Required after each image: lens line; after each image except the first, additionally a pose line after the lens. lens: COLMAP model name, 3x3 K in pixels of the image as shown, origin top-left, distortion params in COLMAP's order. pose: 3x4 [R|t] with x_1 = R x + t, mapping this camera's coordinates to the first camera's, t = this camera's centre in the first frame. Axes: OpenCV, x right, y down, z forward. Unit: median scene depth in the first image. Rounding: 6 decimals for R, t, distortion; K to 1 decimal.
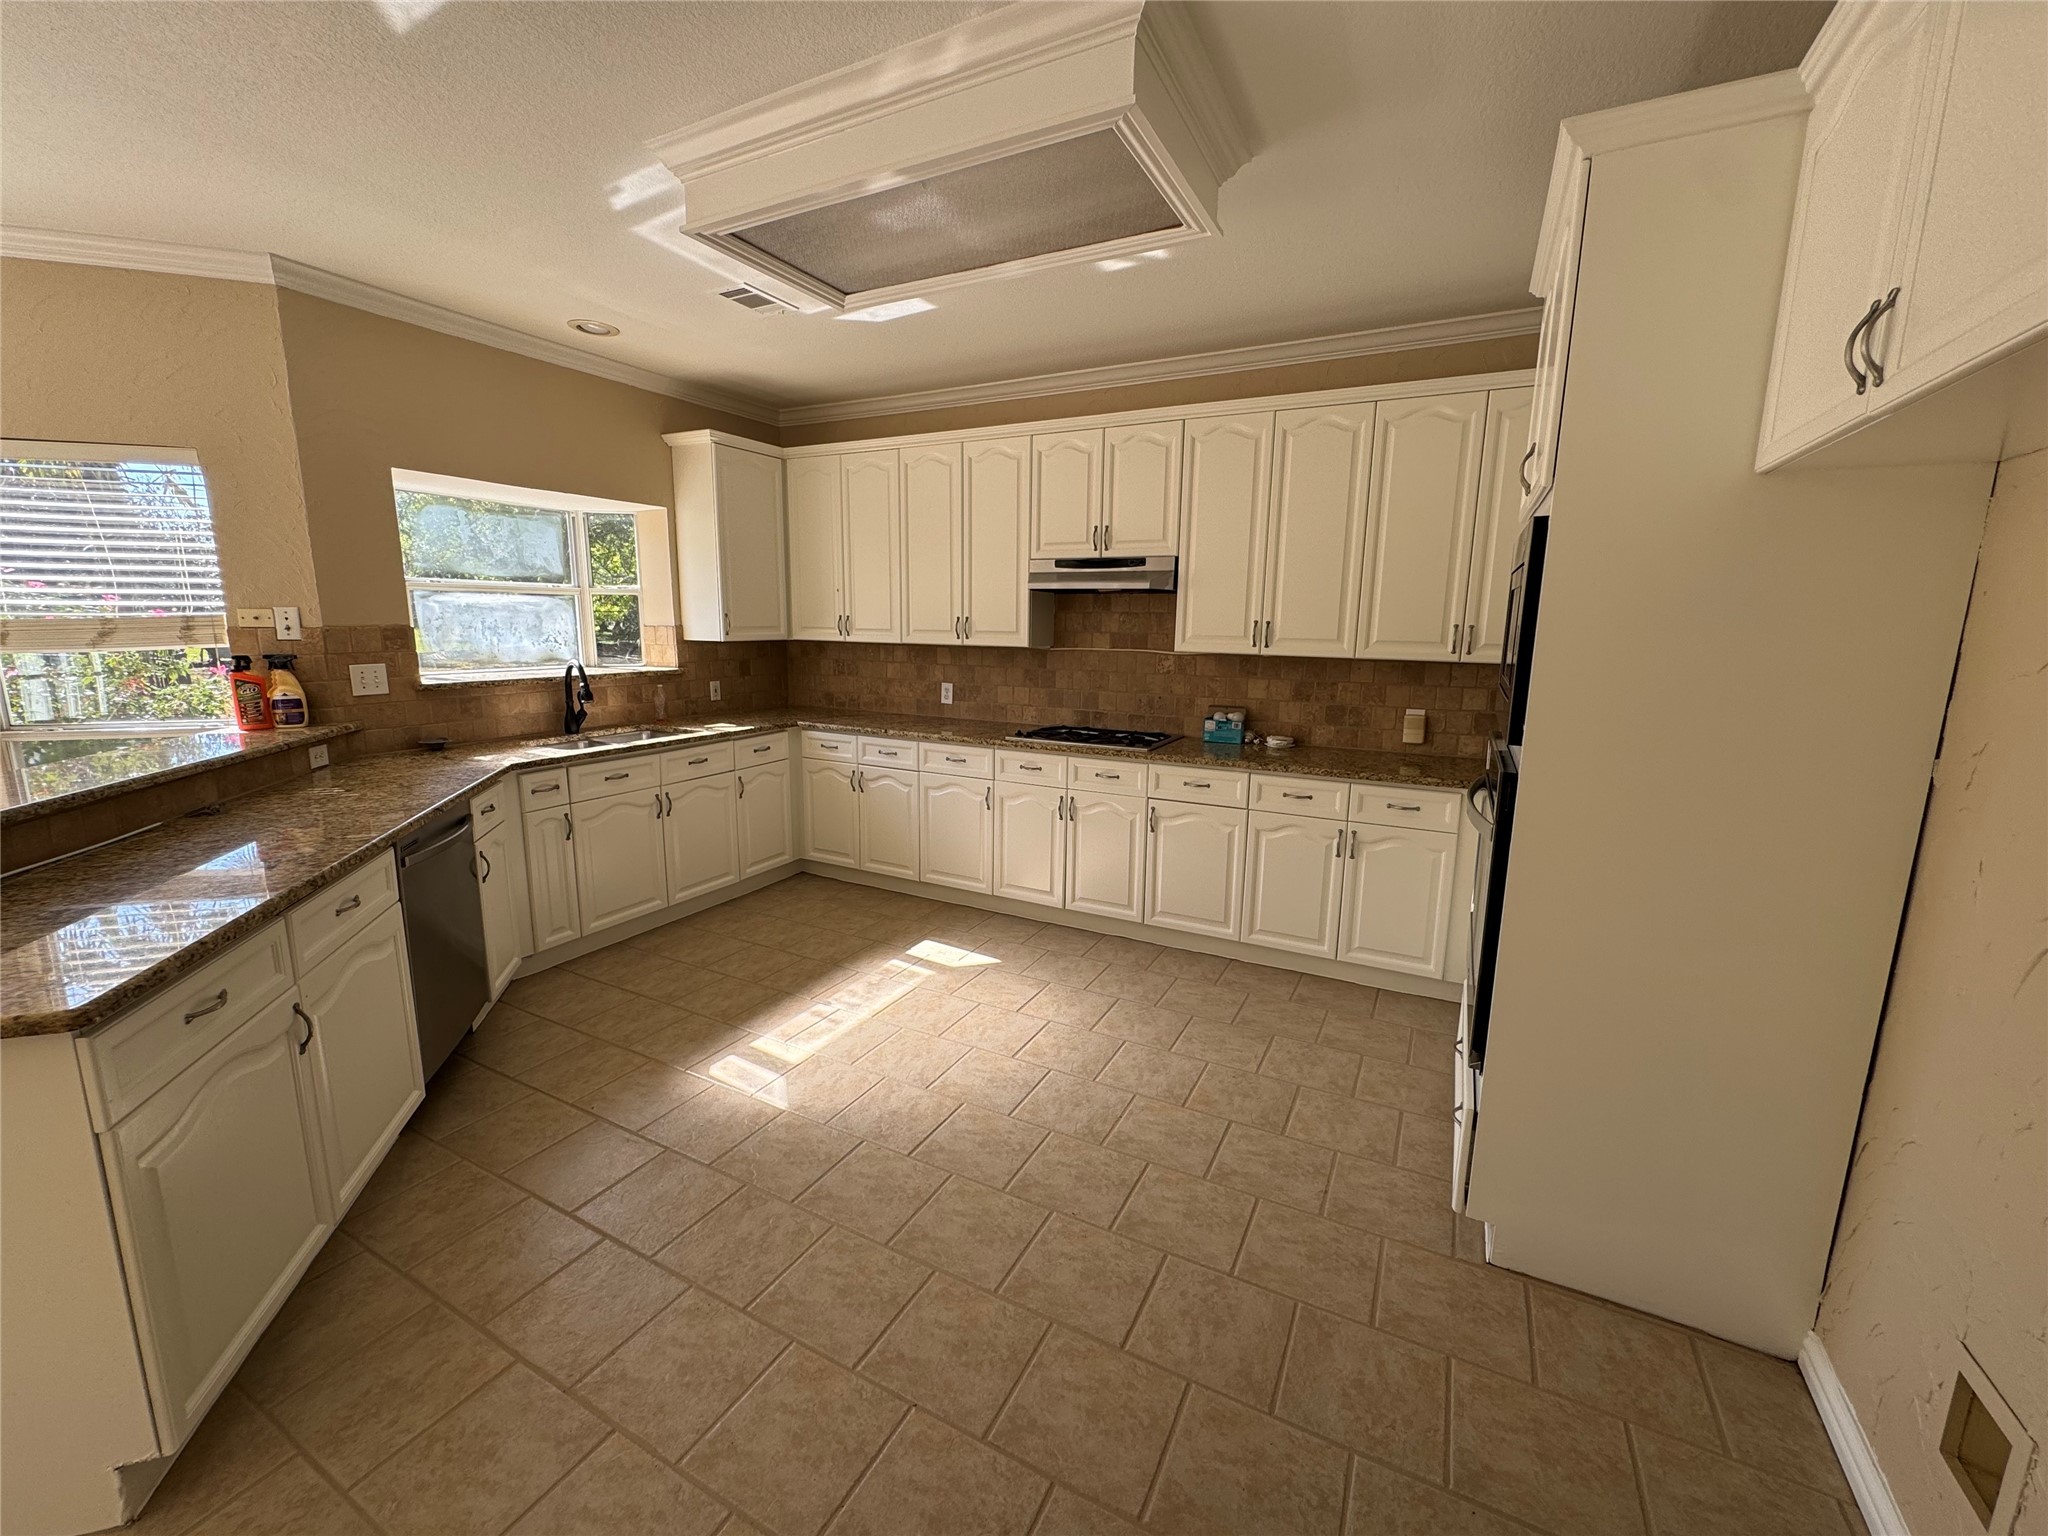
lens RADIAL K [[821.0, 0, 1022.5], [0, 821.0, 778.0], [0, 0, 1]] dist [-0.000946, -0.000473]
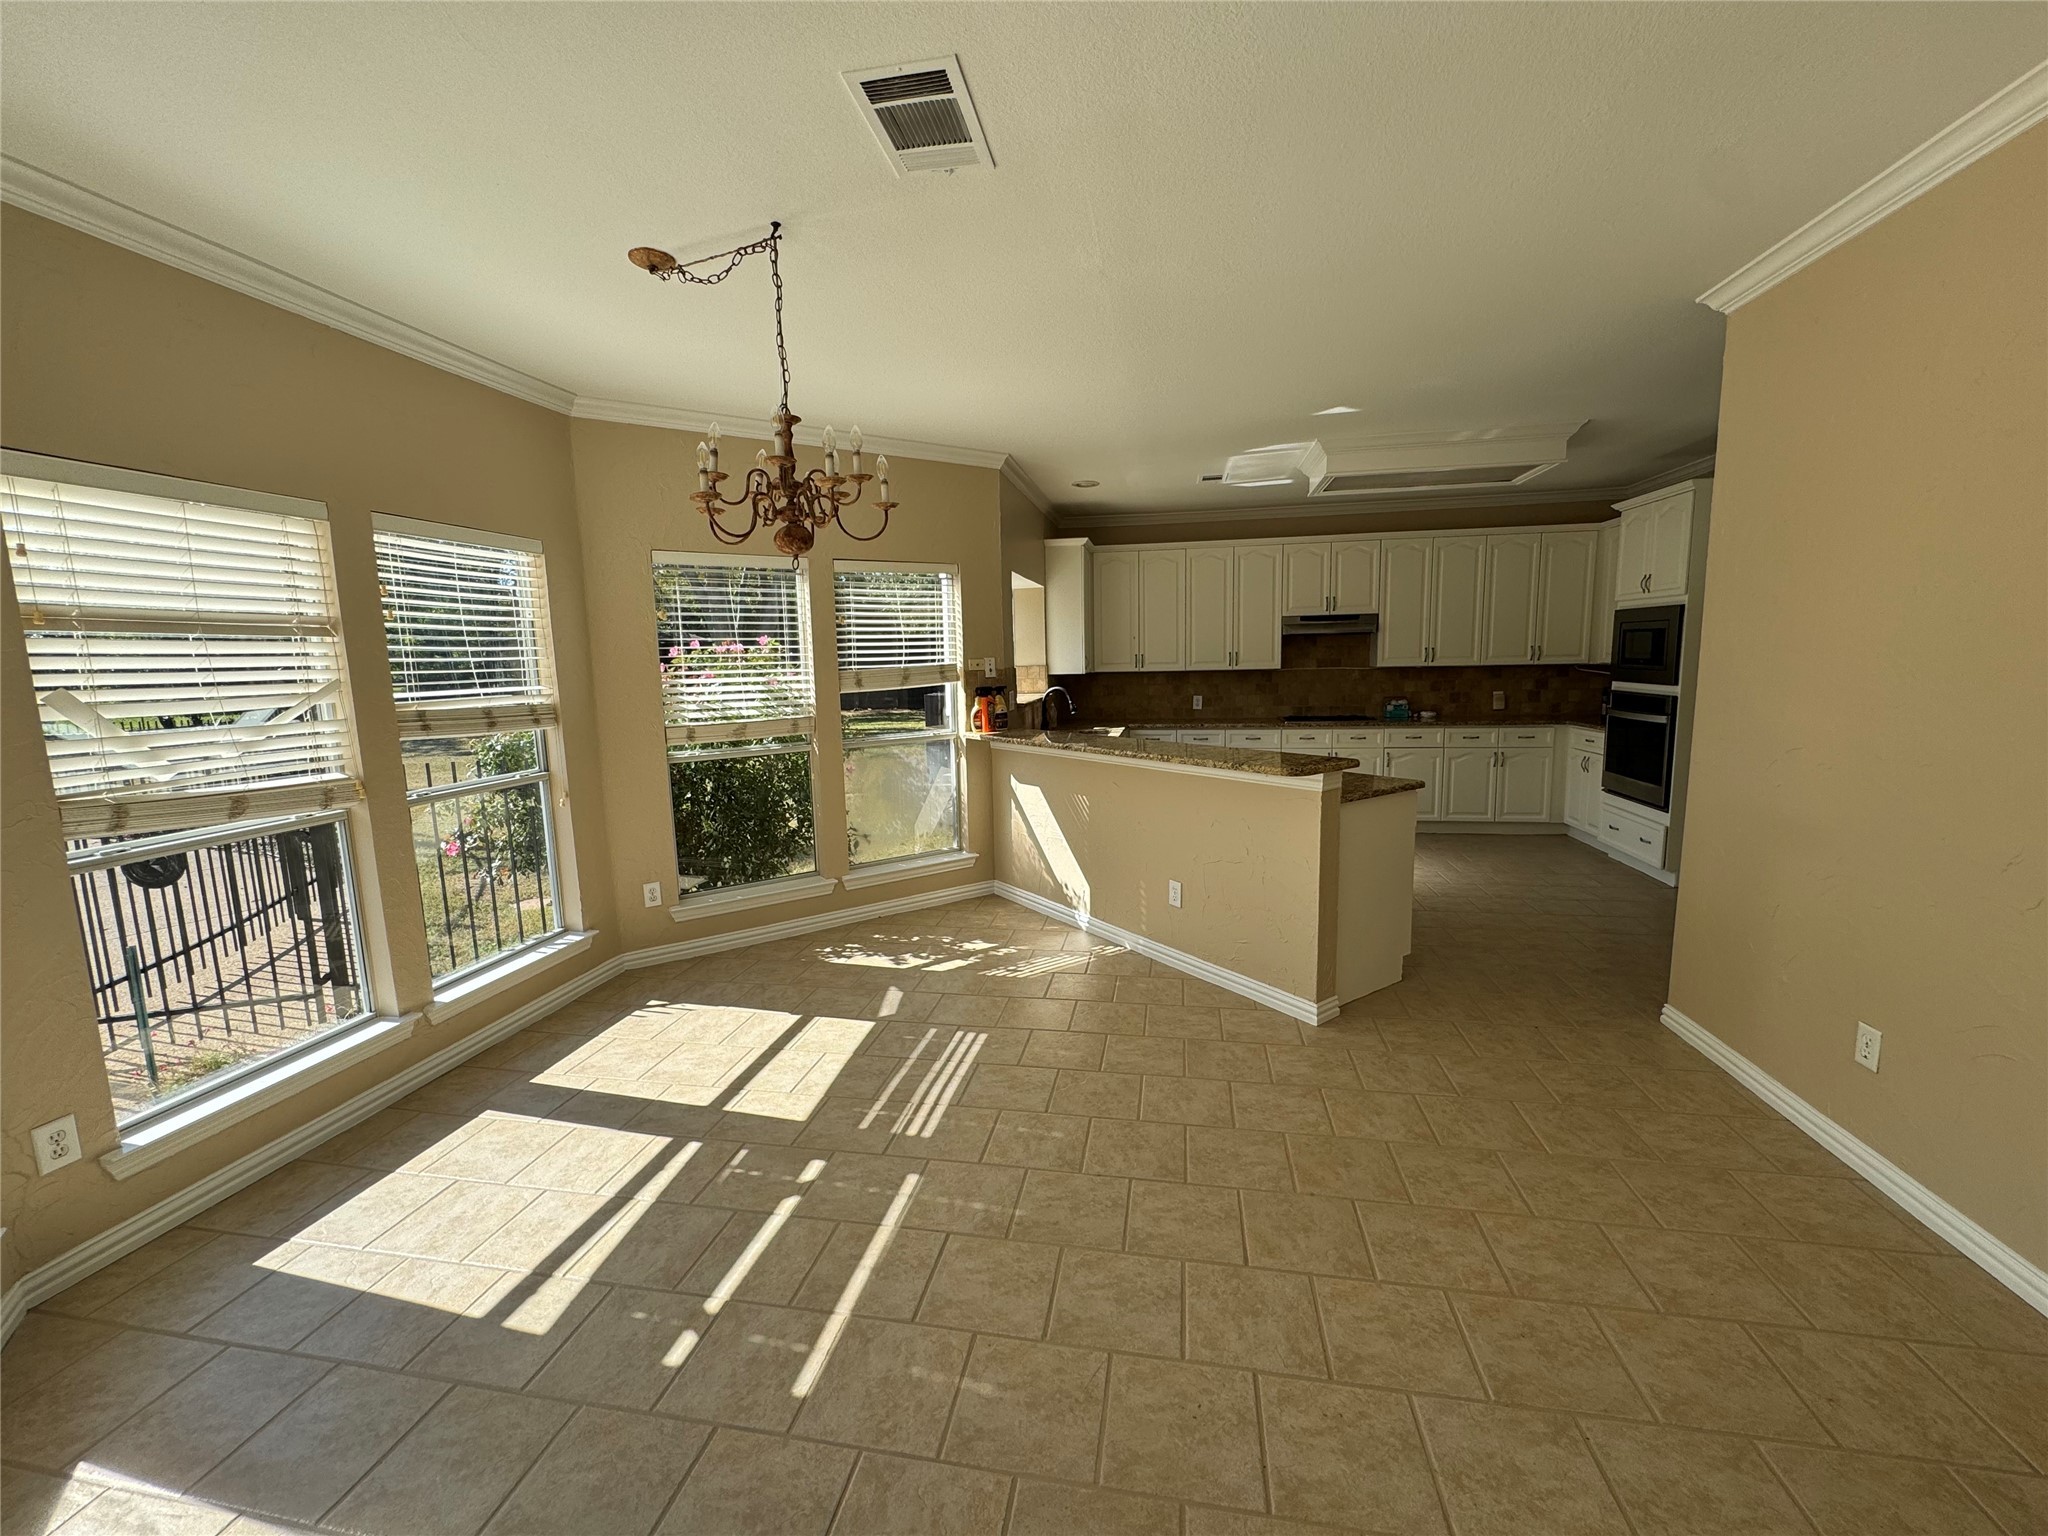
lens RADIAL K [[821.0, 0, 1031.9], [0, 821.0, 760.0], [0, 0, 1]] dist [-0.000946, -0.000473]
pose [[0.956873, -0.072435, 0.281330, -0.956629], [0.091170, 0.994366, -0.054068, 0.068320], [-0.275829, 0.077385, 0.958087, -0.437542]]
